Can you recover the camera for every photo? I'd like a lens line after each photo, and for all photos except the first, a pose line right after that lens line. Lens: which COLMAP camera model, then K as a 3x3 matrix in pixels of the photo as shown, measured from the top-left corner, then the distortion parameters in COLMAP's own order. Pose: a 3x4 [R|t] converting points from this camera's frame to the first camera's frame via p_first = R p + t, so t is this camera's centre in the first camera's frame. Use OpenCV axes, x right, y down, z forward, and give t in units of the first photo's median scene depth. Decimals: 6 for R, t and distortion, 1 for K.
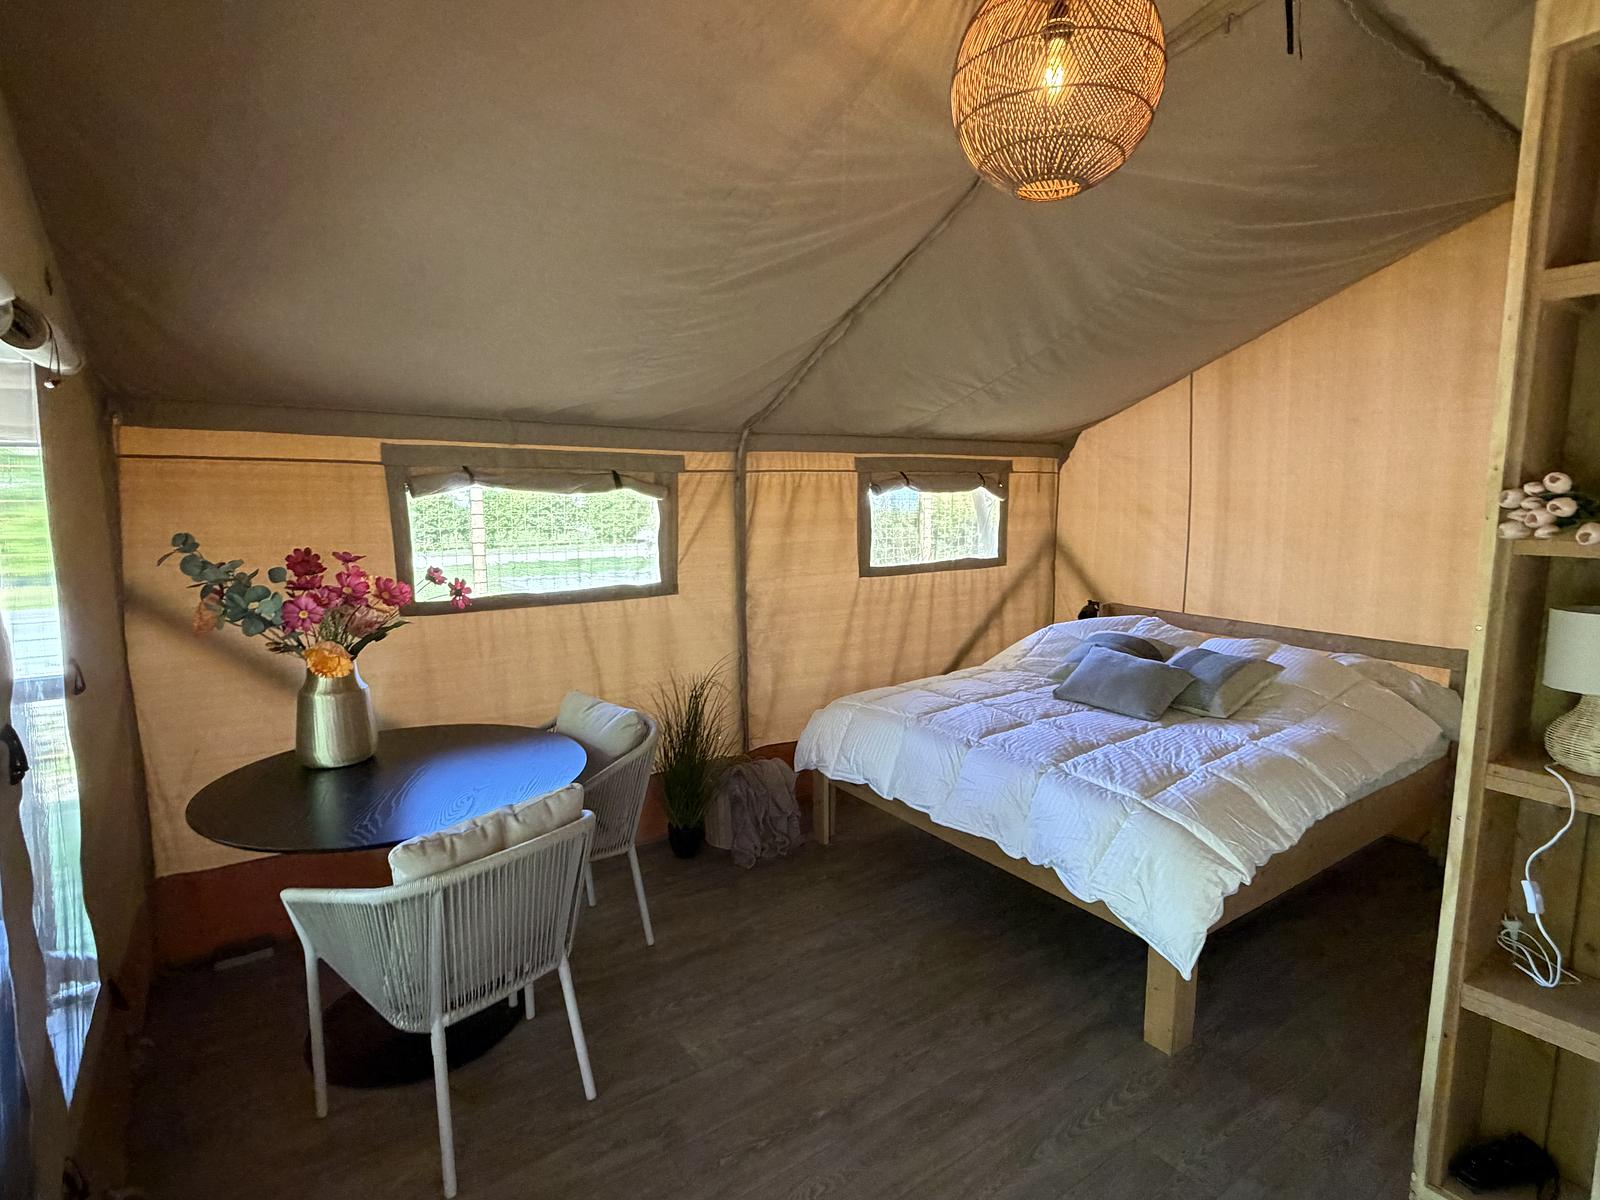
lens RADIAL K [[816.8, 0, 798.1], [0, 816.8, 600.9], [0, 0, 1]] dist [0.003691, -0.000454]
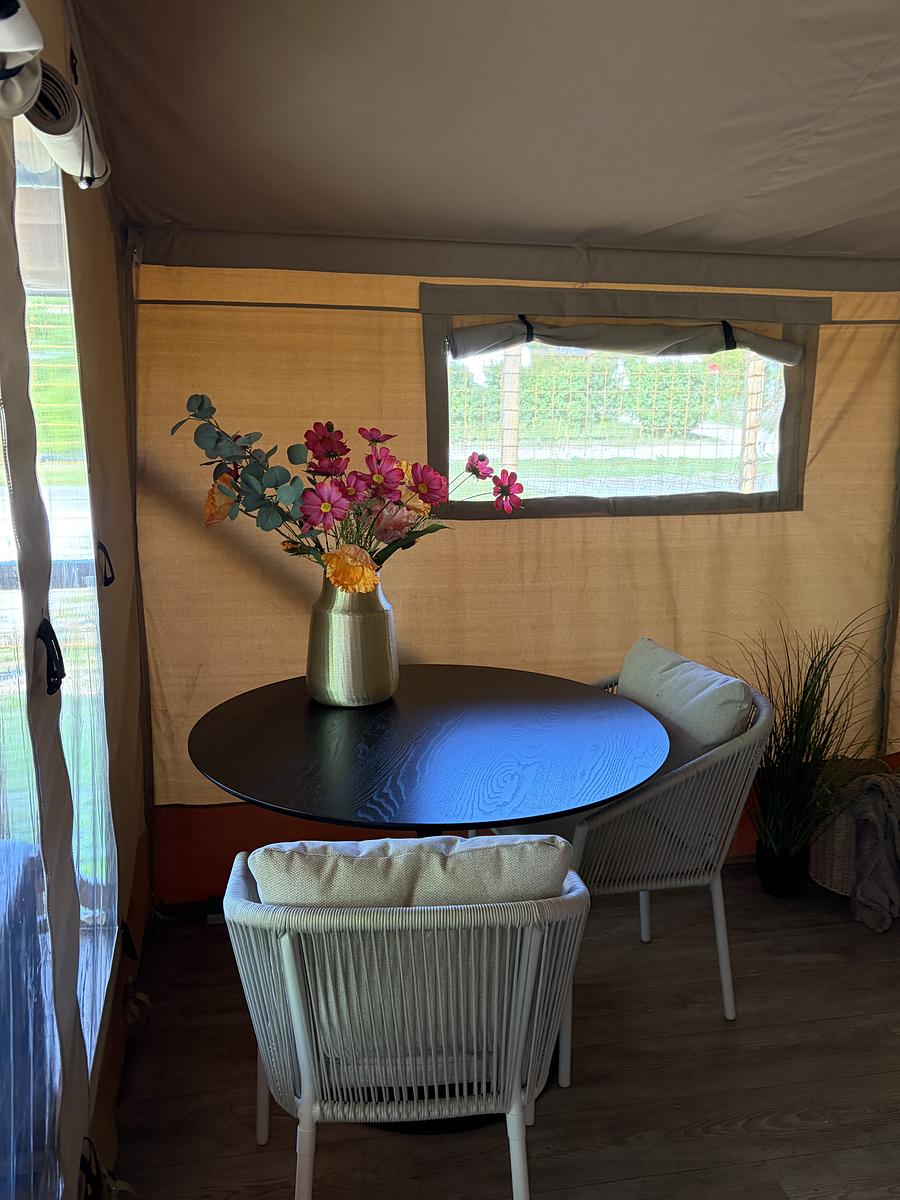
lens RADIAL K [[1071.2, 0, 445.7], [0, 1071.2, 610.6], [0, 0, 1]] dist [0.027501, -0.007512]
pose [[0.916392, 0.096478, -0.388481, -0.080930], [-0.062380, 0.993082, 0.099479, 0.004547], [0.395391, -0.066929, 0.916071, 0.094333]]
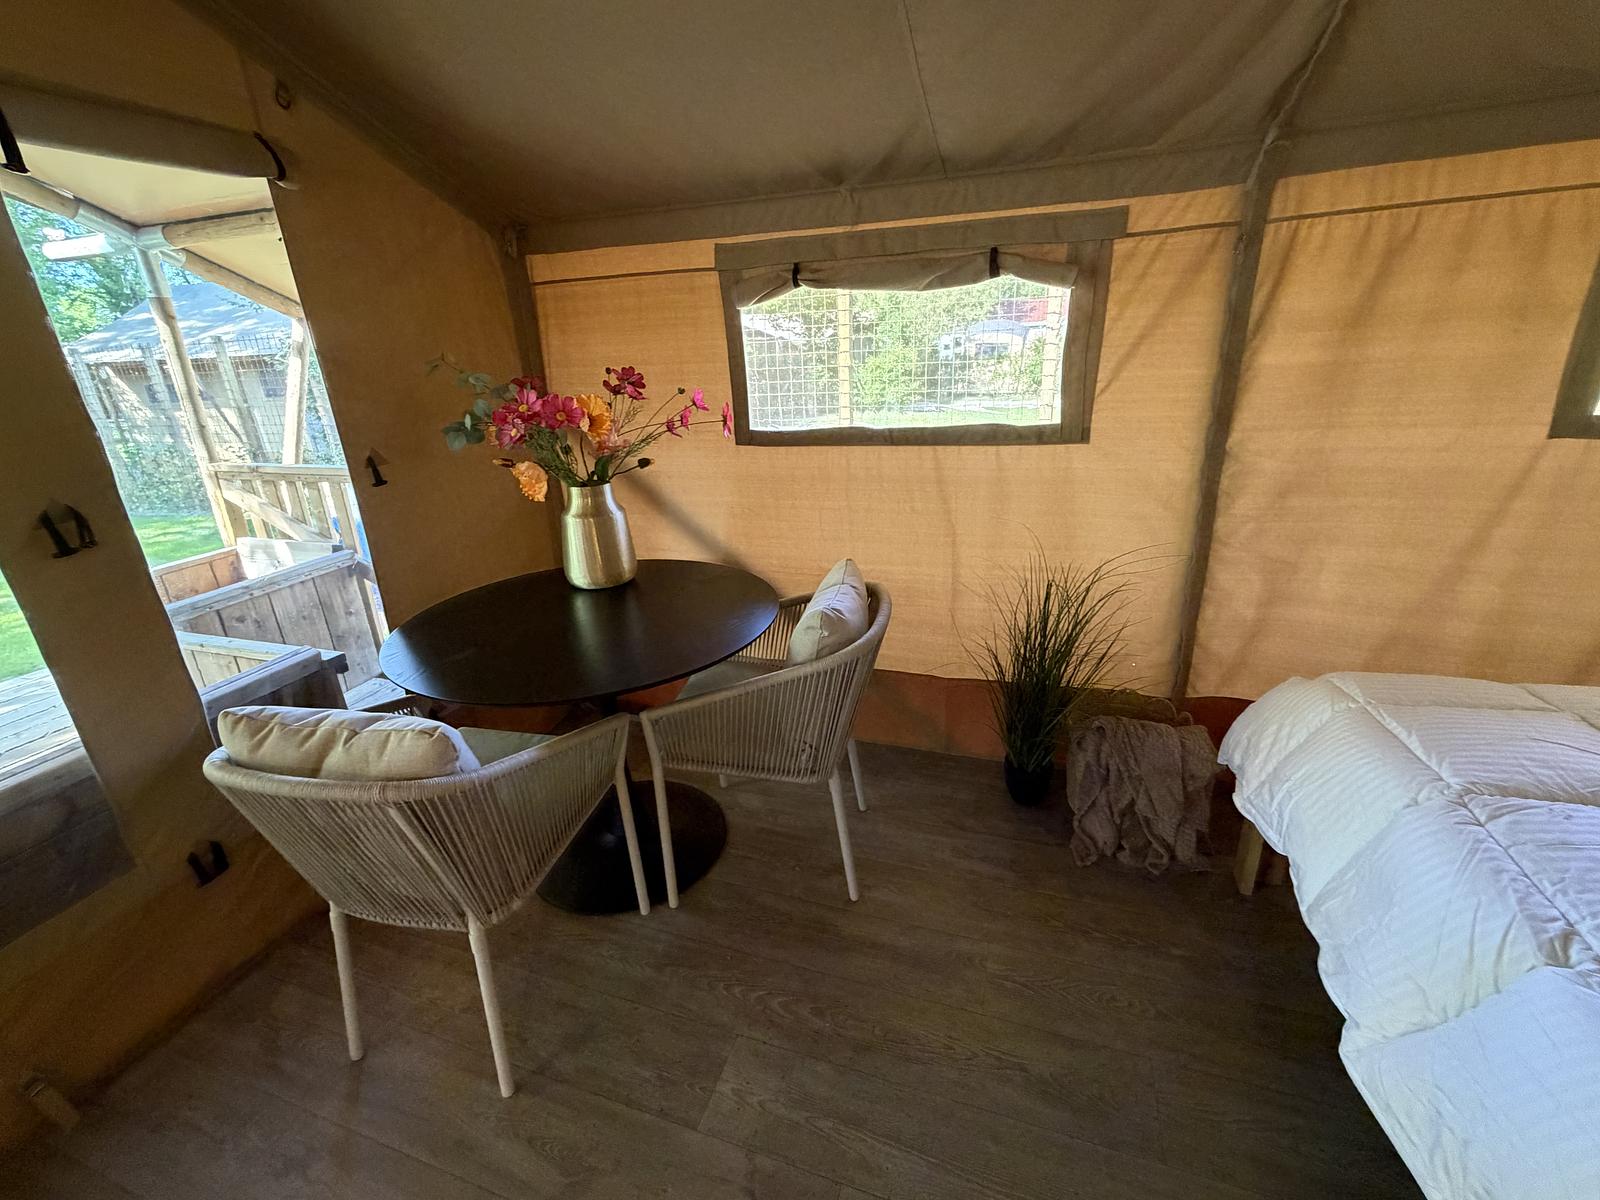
lens RADIAL K [[667.2, 0, 822.0], [0, 667.2, 596.3], [0, 0, 1]] dist [0.007445, -0.000259]
pose [[0.593069, 0.251559, -0.764844, 0.216362], [-0.062502, 0.961456, 0.267760, -0.026298], [0.802722, -0.110996, 0.585933, 0.629497]]
